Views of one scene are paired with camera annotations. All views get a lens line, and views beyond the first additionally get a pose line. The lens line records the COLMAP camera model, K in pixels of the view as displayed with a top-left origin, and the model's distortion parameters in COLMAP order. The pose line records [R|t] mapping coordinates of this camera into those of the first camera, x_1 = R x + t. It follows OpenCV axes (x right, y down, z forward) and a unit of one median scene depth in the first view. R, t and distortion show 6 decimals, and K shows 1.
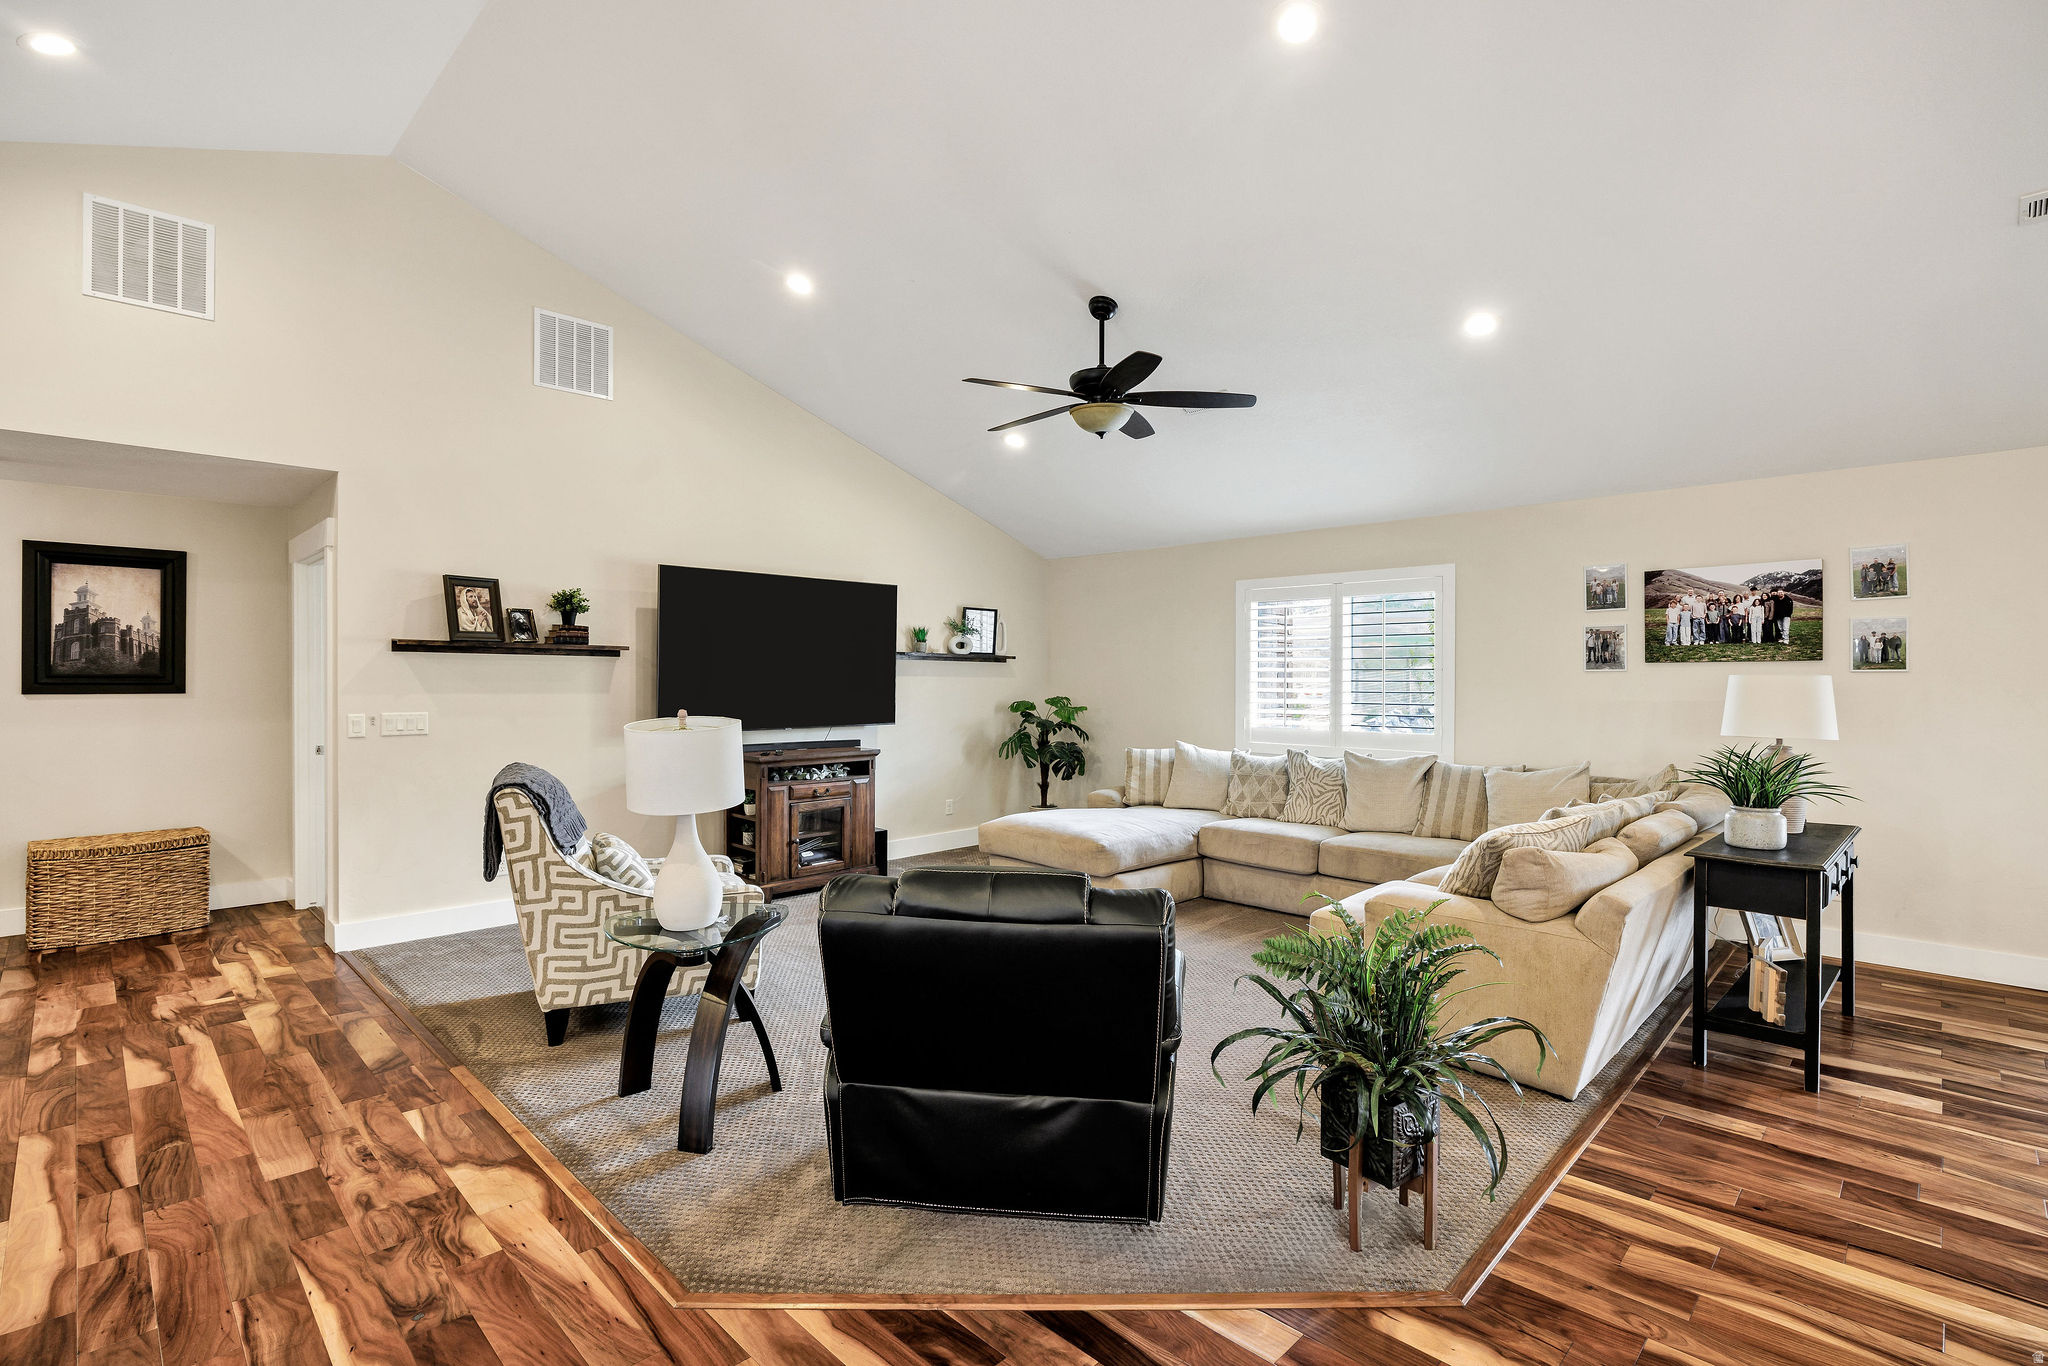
lens RADIAL K [[967.6, 0, 1009.6], [0, 967.6, 678.6], [0, 0, 1]] dist [-0.016275, 0.000266]
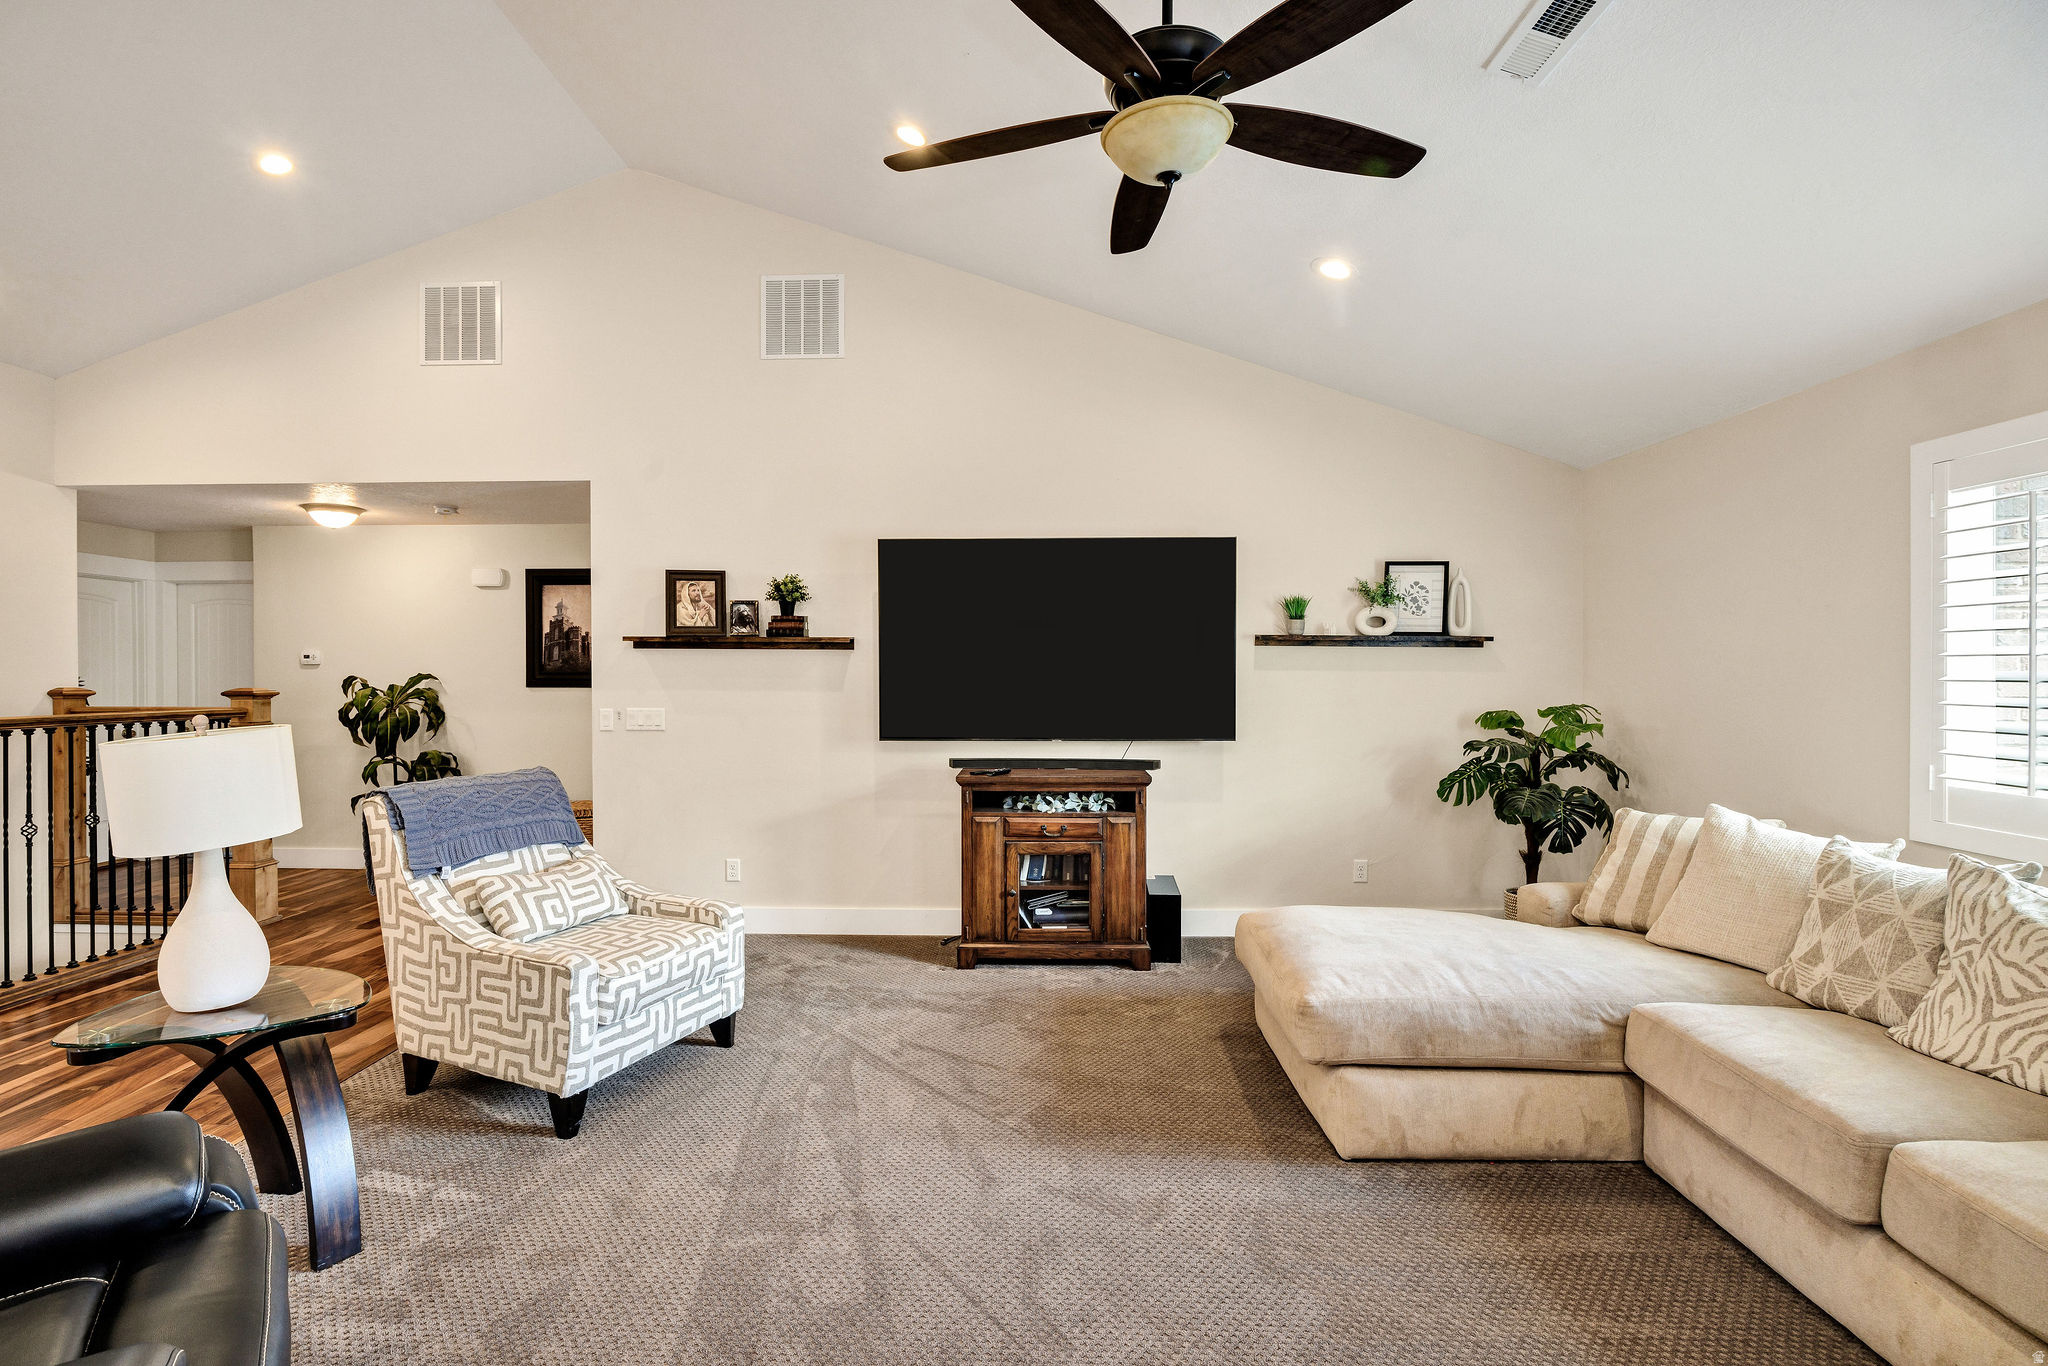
lens RADIAL K [[971.8, 0, 1018.6], [0, 971.8, 679.2], [0, 0, 1]] dist [-0.017870, -0.000042]
pose [[0.678360, 0.001474, -0.734728, 0.347670], [0.001846, 0.999991, 0.003710, 0.001222], [0.734727, -0.003873, 0.678352, 0.520928]]
